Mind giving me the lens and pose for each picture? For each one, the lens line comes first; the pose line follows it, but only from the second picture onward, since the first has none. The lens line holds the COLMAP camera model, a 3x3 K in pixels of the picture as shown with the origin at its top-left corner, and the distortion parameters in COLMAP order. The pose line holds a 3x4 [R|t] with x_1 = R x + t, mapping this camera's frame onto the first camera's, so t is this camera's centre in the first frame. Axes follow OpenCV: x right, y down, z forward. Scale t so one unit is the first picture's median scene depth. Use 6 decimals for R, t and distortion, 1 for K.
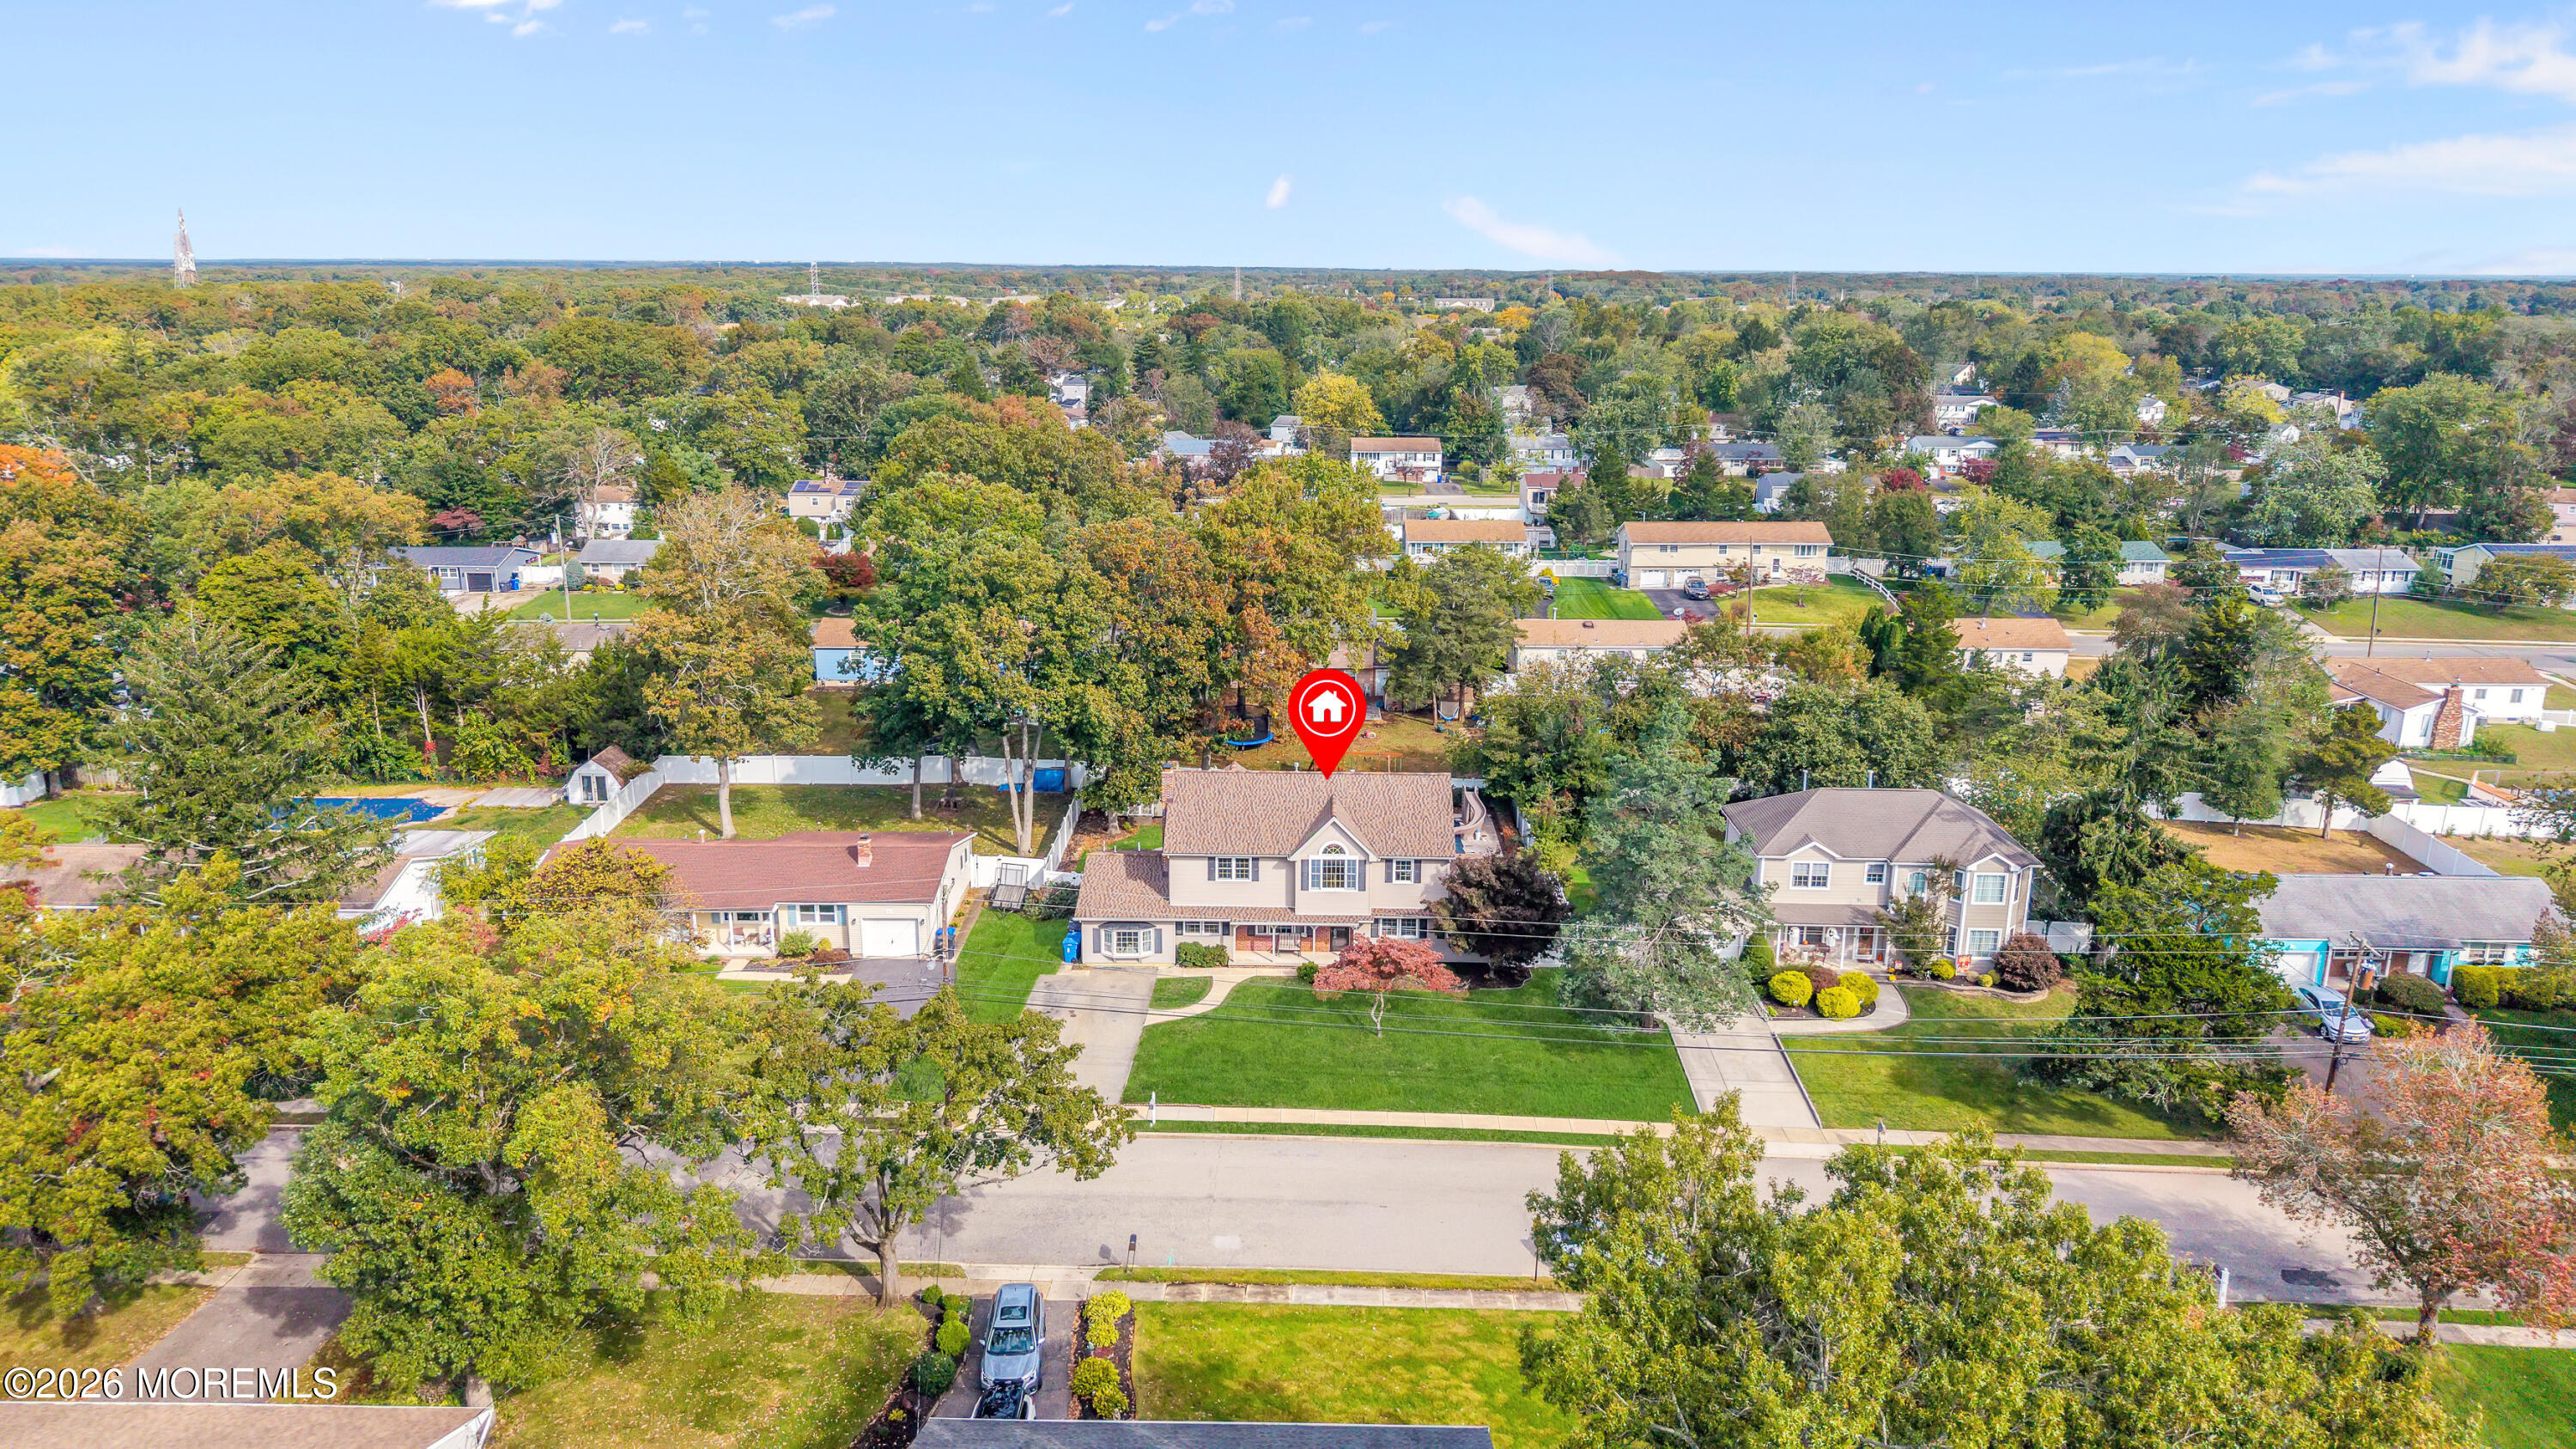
lens RADIAL K [[1715.3, 0, 1289.8], [0, 1715.3, 716.2], [0, 0, 1]] dist [0.024692, -0.027964]
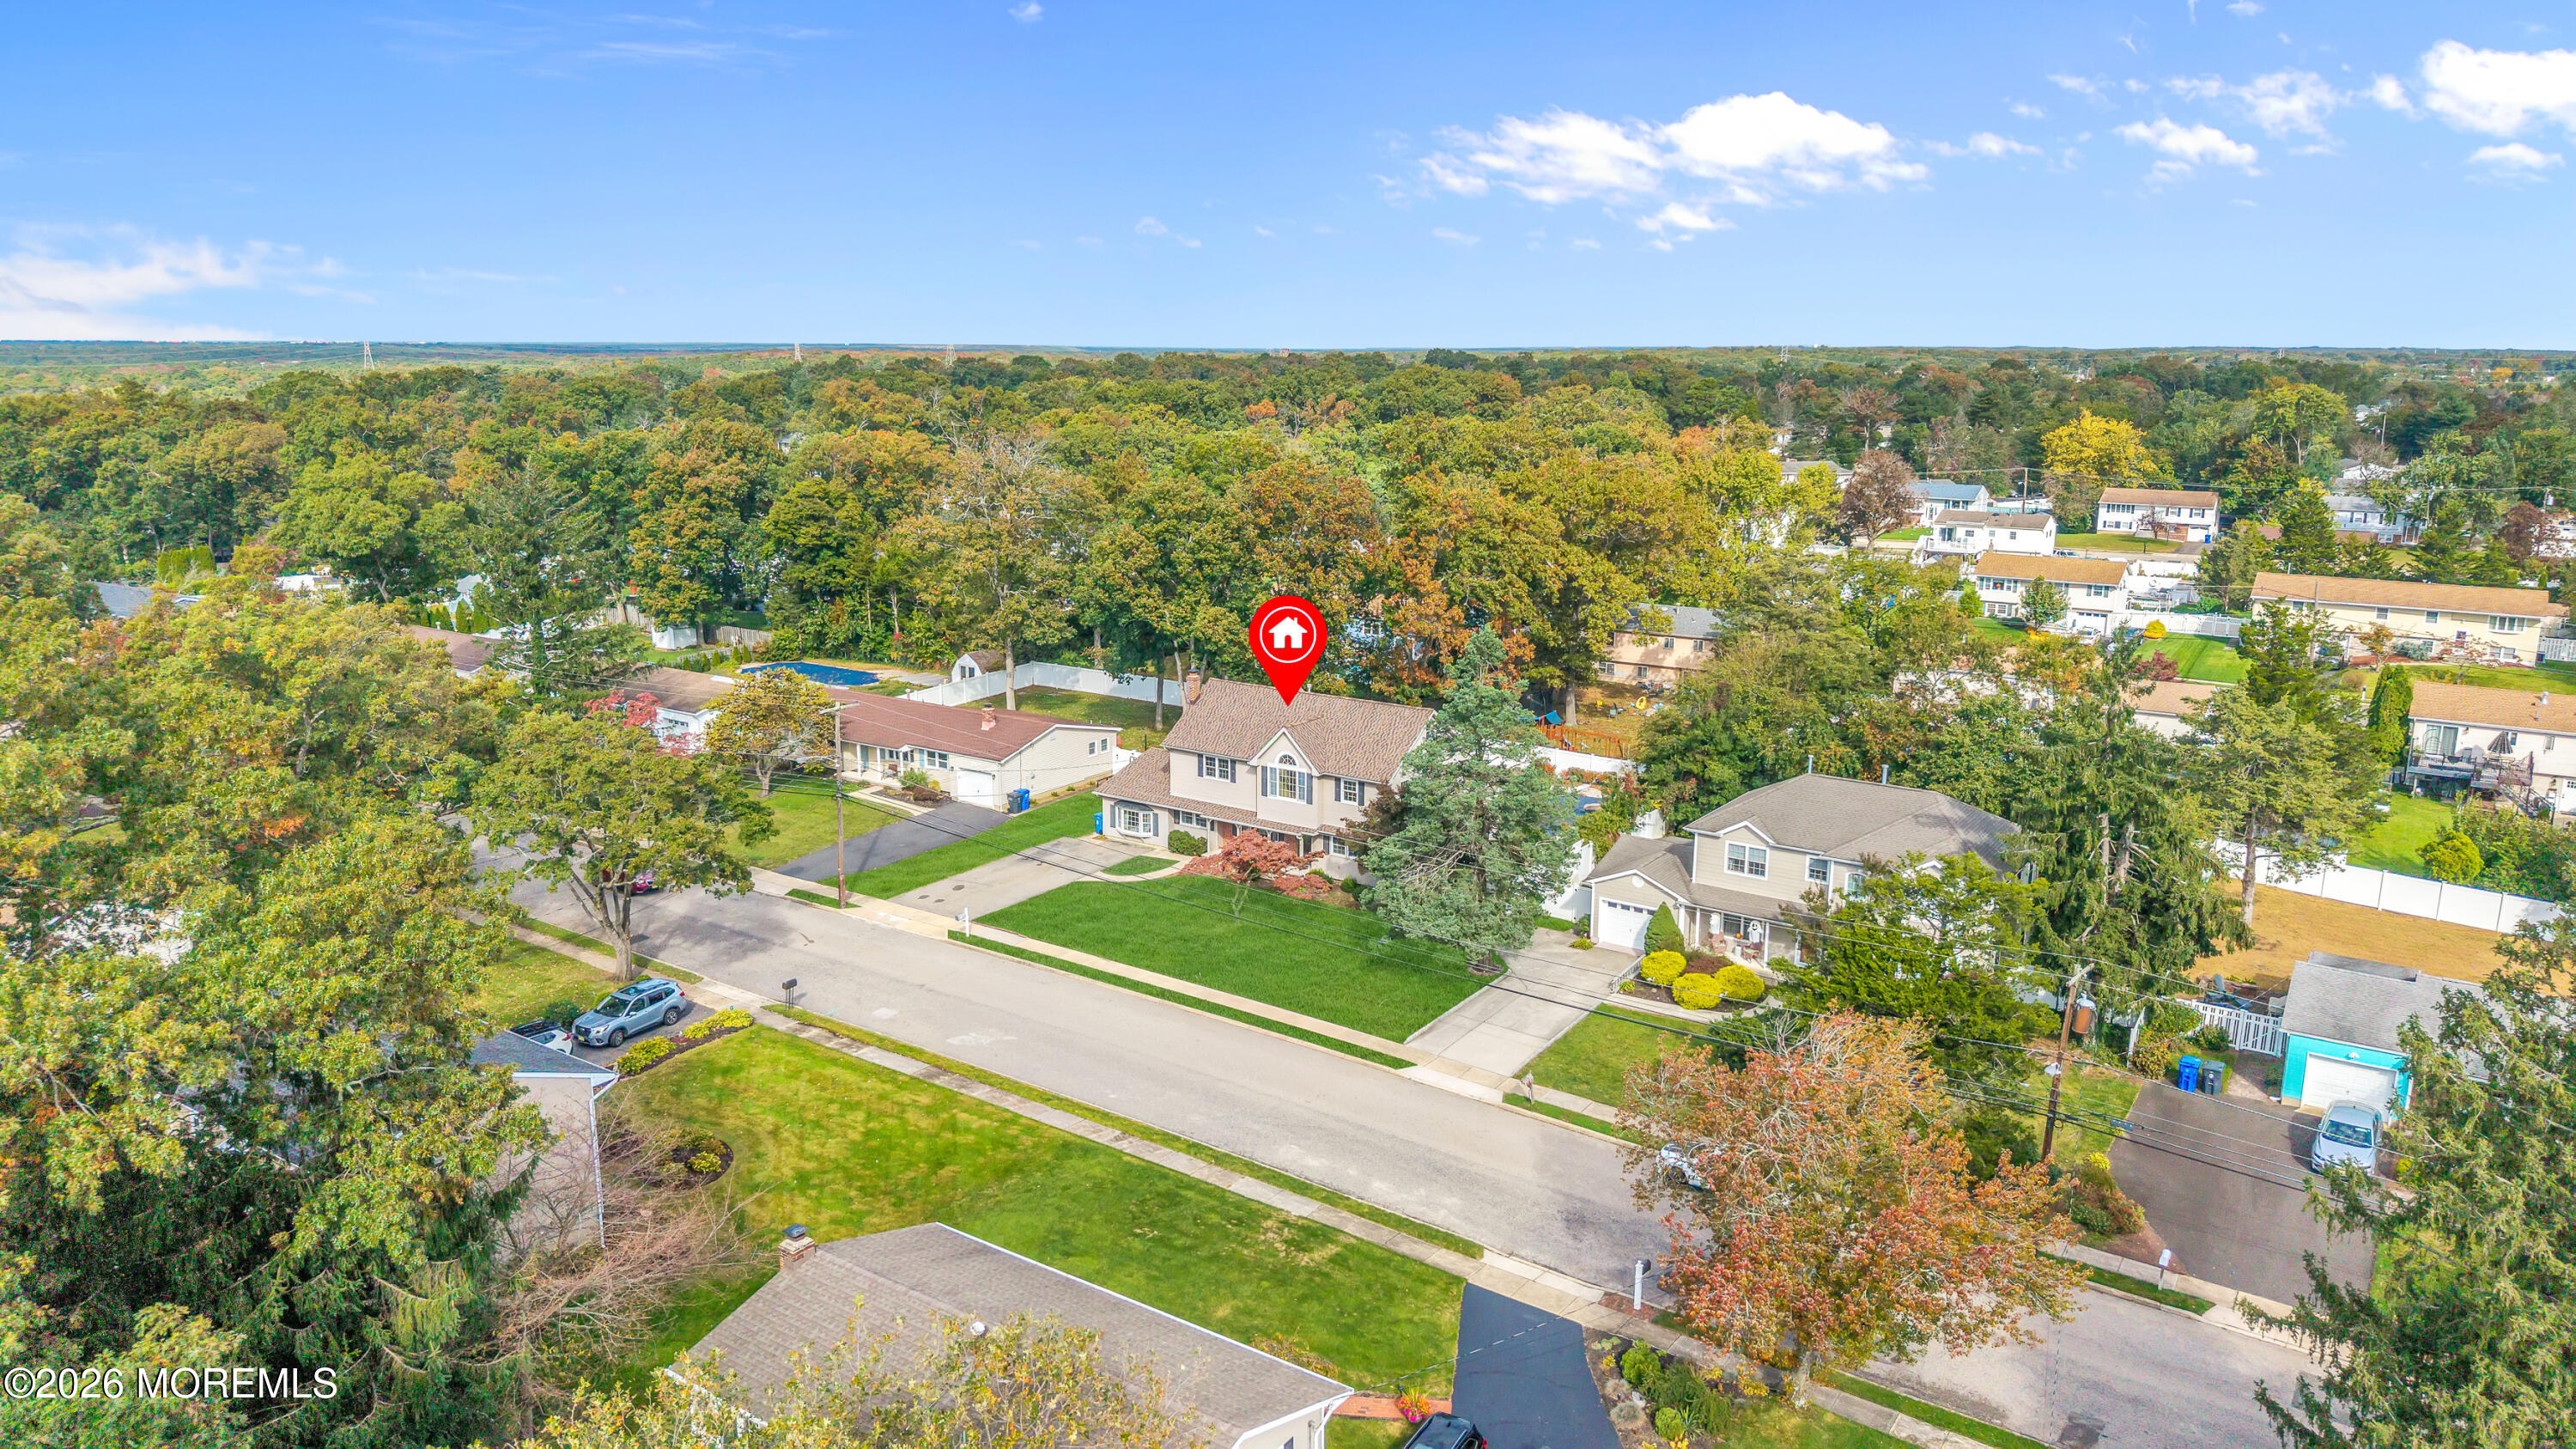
lens RADIAL K [[1715.3, 0, 1295.2], [0, 1715.3, 735.3], [0, 0, 1]] dist [0.024692, -0.027964]
pose [[0.834676, 0.119294, -0.537667, 0.484118], [-0.138148, 0.990397, 0.005281, 0.046731], [0.533134, 0.069870, 0.843141, 0.097801]]
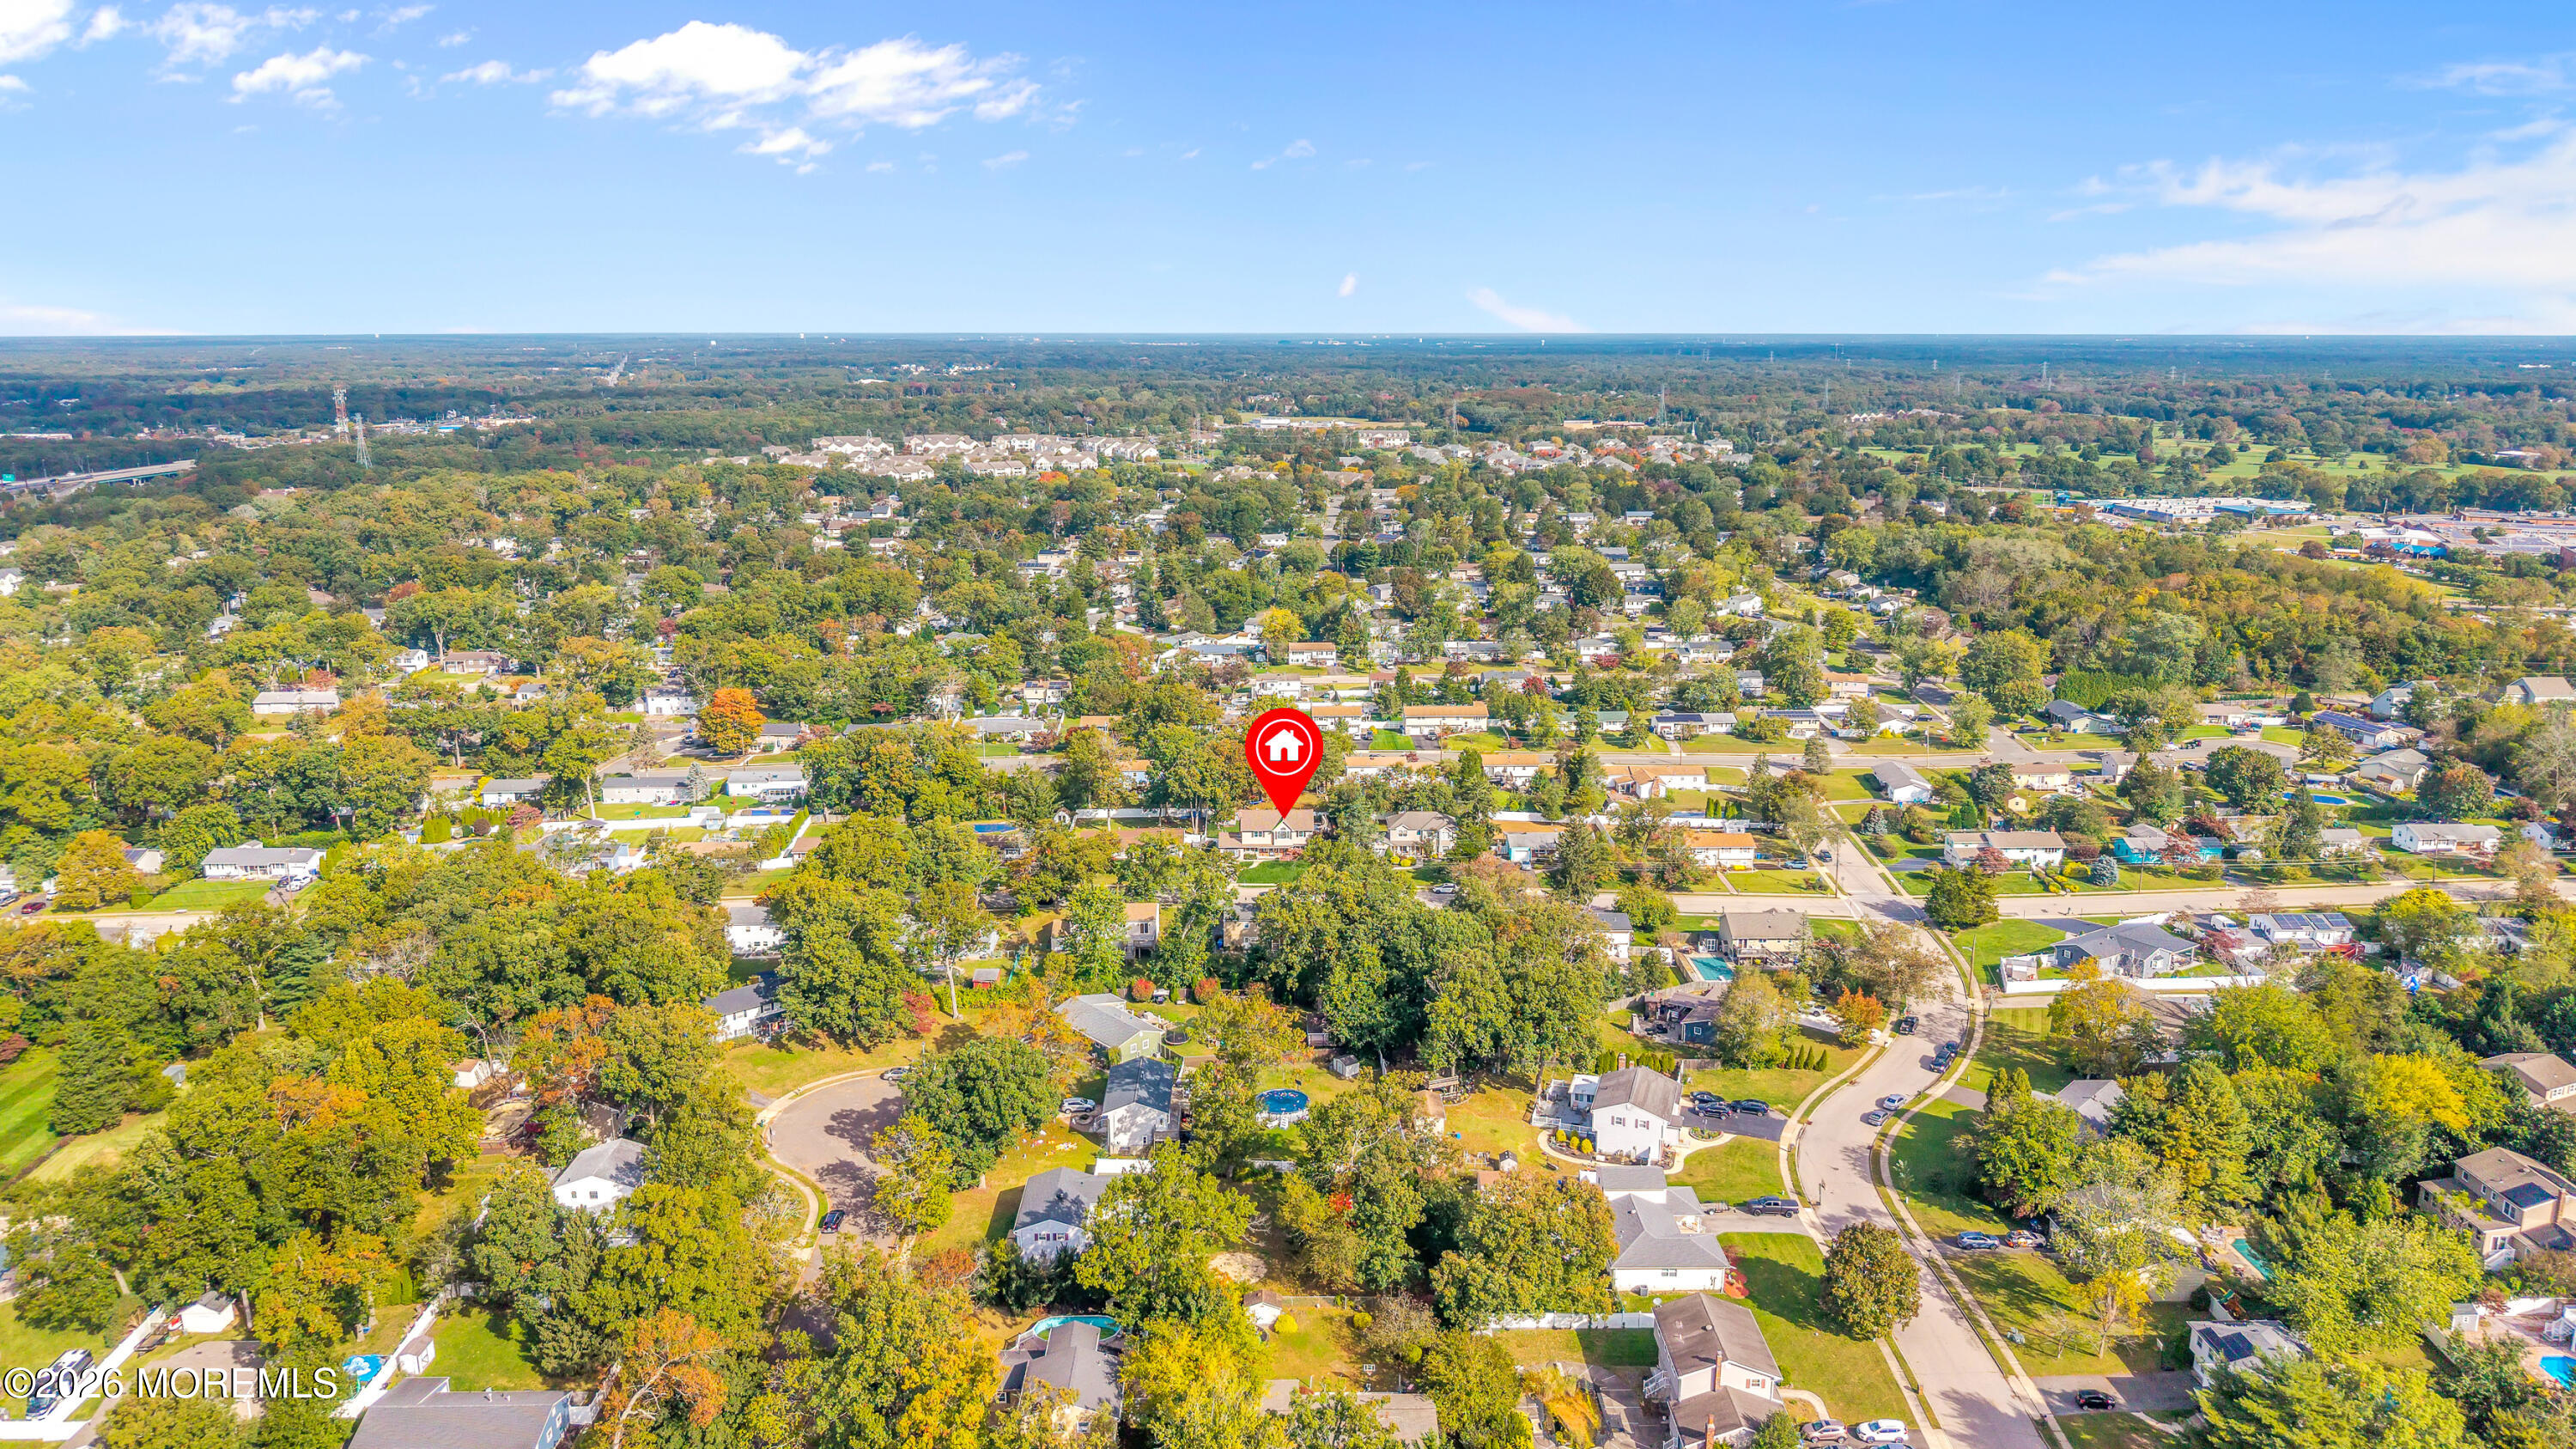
lens RADIAL K [[1715.3, 0, 1284.5], [0, 1715.3, 721.5], [0, 0, 1]] dist [0.024692, -0.027964]
pose [[0.999504, -0.014956, 0.027714, -0.064071], [0.015804, 0.999406, -0.030628, -0.041093], [-0.027239, 0.031051, 0.999147, -2.475069]]
